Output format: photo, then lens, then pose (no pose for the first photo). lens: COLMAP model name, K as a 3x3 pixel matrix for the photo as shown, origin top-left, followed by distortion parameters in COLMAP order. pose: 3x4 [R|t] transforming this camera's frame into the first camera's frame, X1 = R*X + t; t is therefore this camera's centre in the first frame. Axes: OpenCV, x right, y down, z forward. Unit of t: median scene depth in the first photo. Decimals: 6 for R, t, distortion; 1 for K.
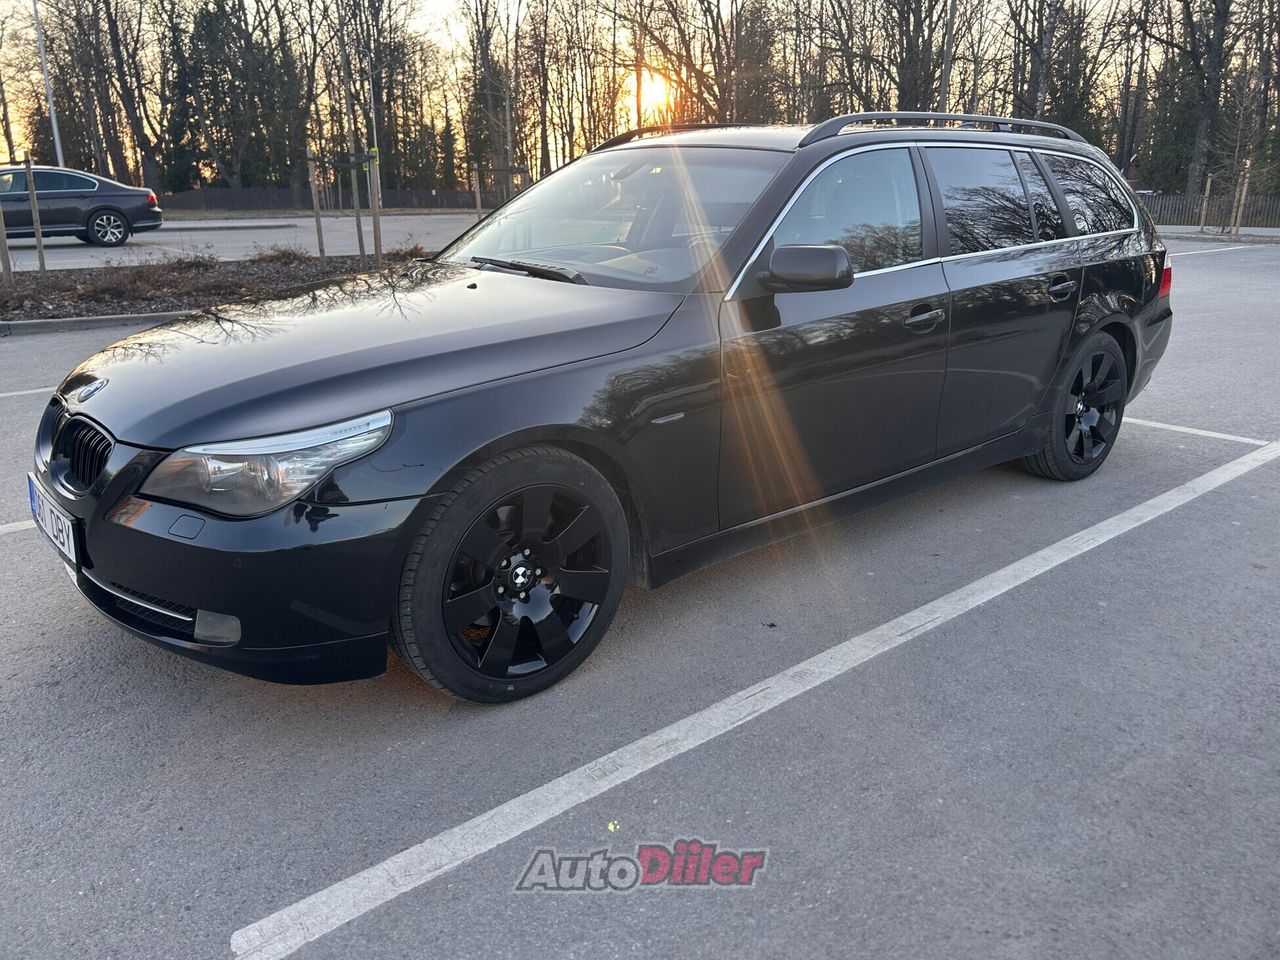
lens RADIAL K [[981.1, 0, 640.2], [0, 981.1, 480.6], [0, 0, 1]] dist [0.000427, -0.008424]
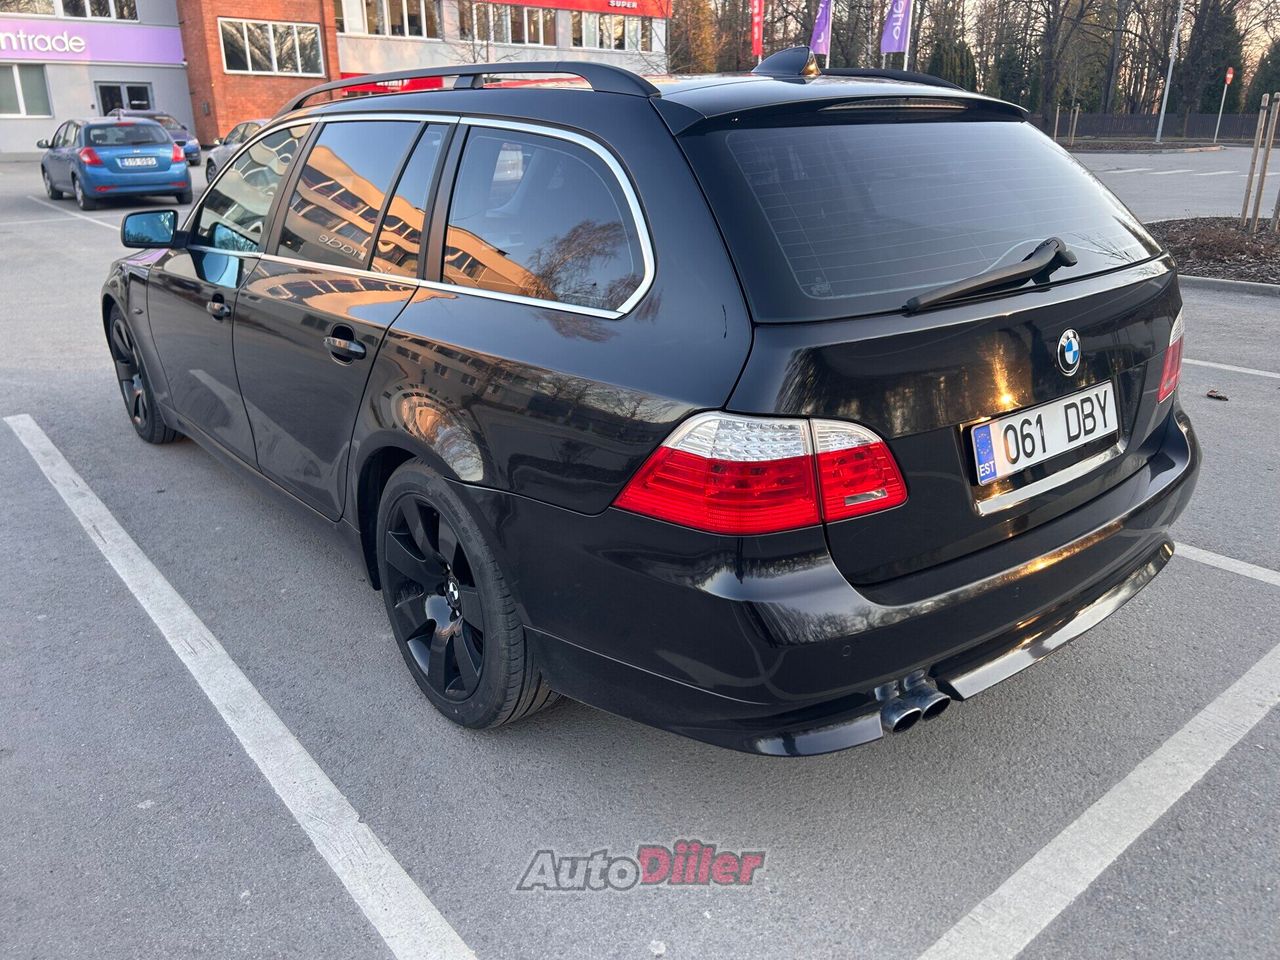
lens RADIAL K [[981.1, 0, 634.5], [0, 981.1, 479.8], [0, 0, 1]] dist [0.000427, -0.008424]
pose [[-0.030731, 0.347398, -0.937214, 1.116716], [-0.279307, 0.897319, 0.341769, -0.414714], [0.959710, 0.272274, 0.069455, 1.239343]]
